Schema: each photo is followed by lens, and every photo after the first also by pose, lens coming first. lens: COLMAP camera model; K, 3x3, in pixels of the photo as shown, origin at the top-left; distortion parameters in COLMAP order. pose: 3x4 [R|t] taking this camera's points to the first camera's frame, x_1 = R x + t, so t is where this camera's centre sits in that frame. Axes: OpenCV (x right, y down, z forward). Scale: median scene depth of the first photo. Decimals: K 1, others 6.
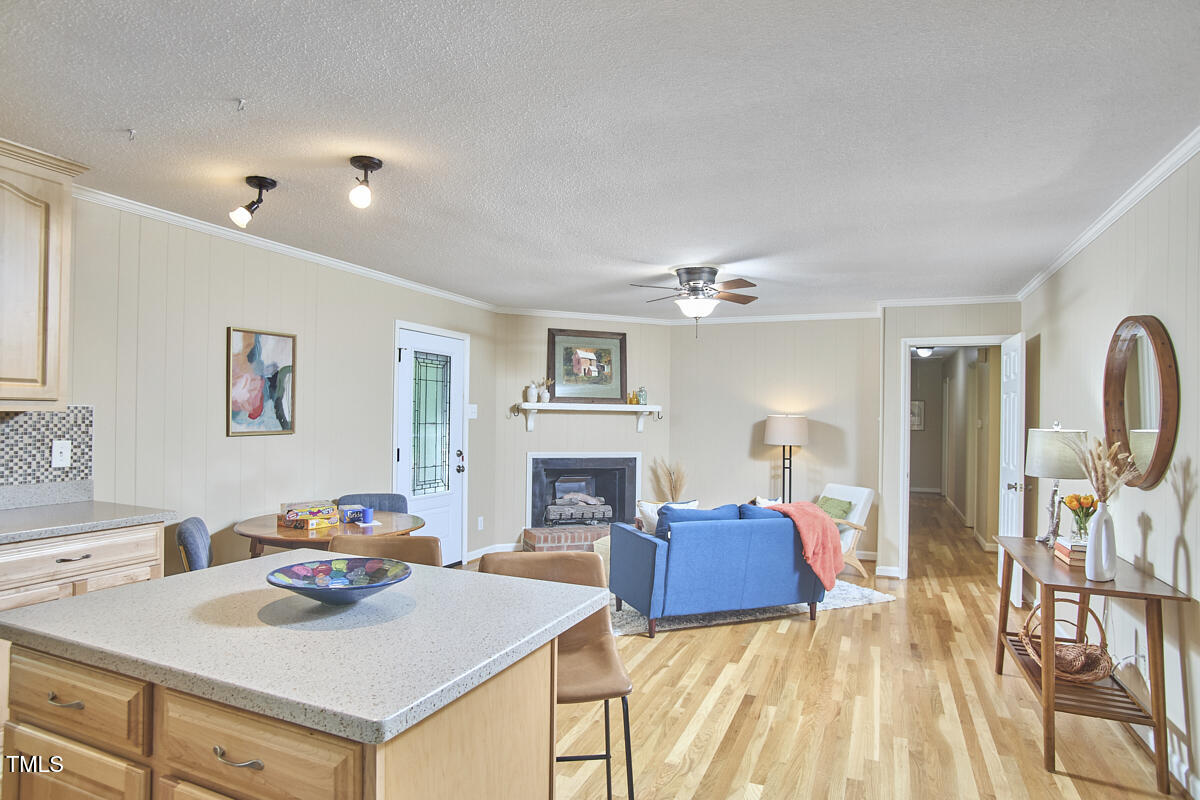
lens RADIAL K [[681.2, 0, 594.0], [0, 681.2, 411.1], [0, 0, 1]] dist [-0.053208, 0.000081]
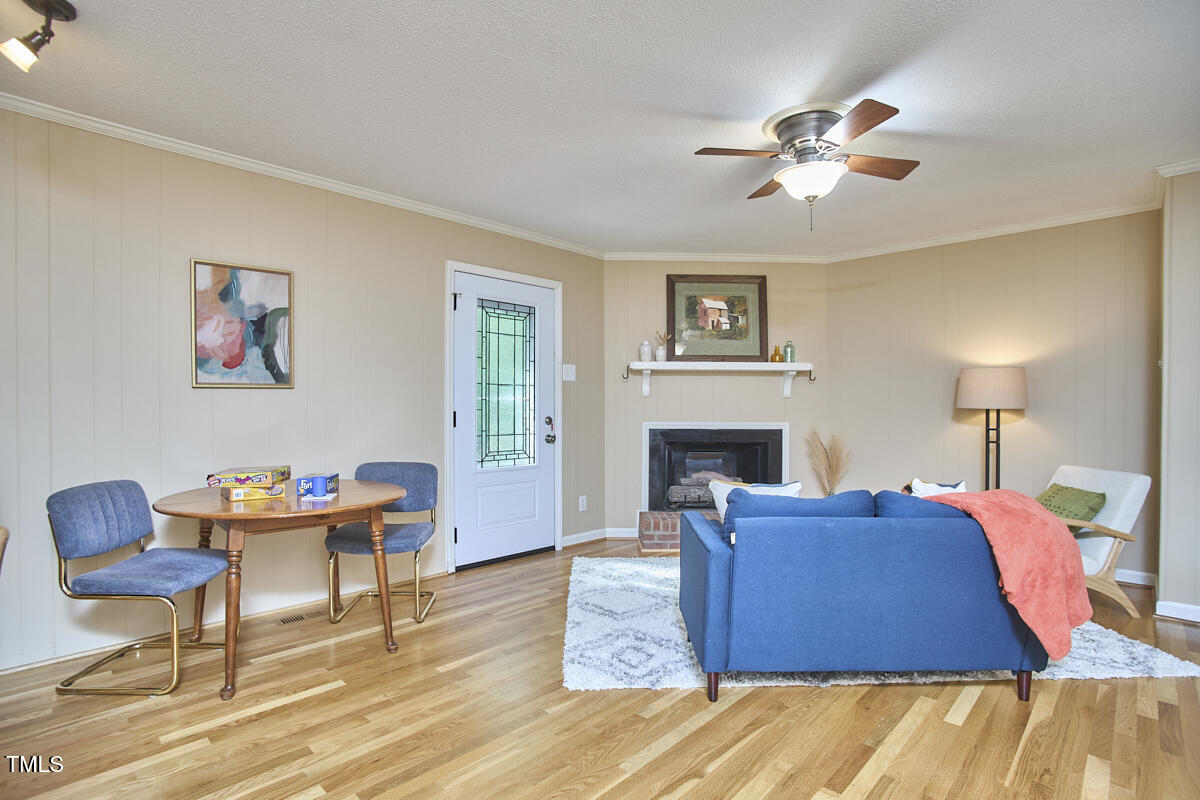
lens RADIAL K [[595.7, 0, 588.5], [0, 595.7, 409.1], [0, 0, 1]] dist [-0.081016, 0.036171]
pose [[0.932917, -0.010811, -0.359929, 0.124734], [0.014495, 0.999867, 0.007538, 0.044600], [0.359799, -0.012250, 0.932949, 0.332761]]
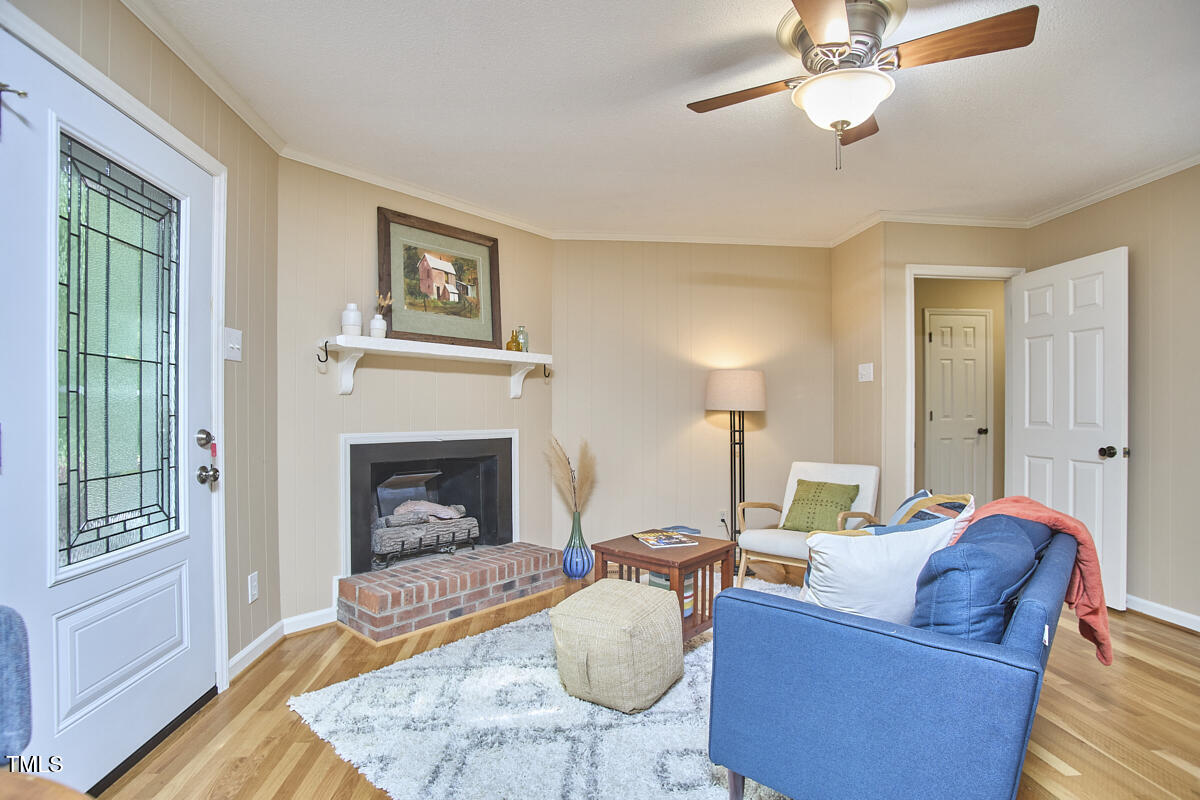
lens RADIAL K [[589.5, 0, 598.8], [0, 589.5, 407.9], [0, 0, 1]] dist [-0.082425, 0.034738]
pose [[0.882661, -0.012123, 0.469854, -0.154893], [0.007085, 0.999897, 0.012490, 0.042735], [-0.469957, -0.007696, 0.882656, 0.598819]]
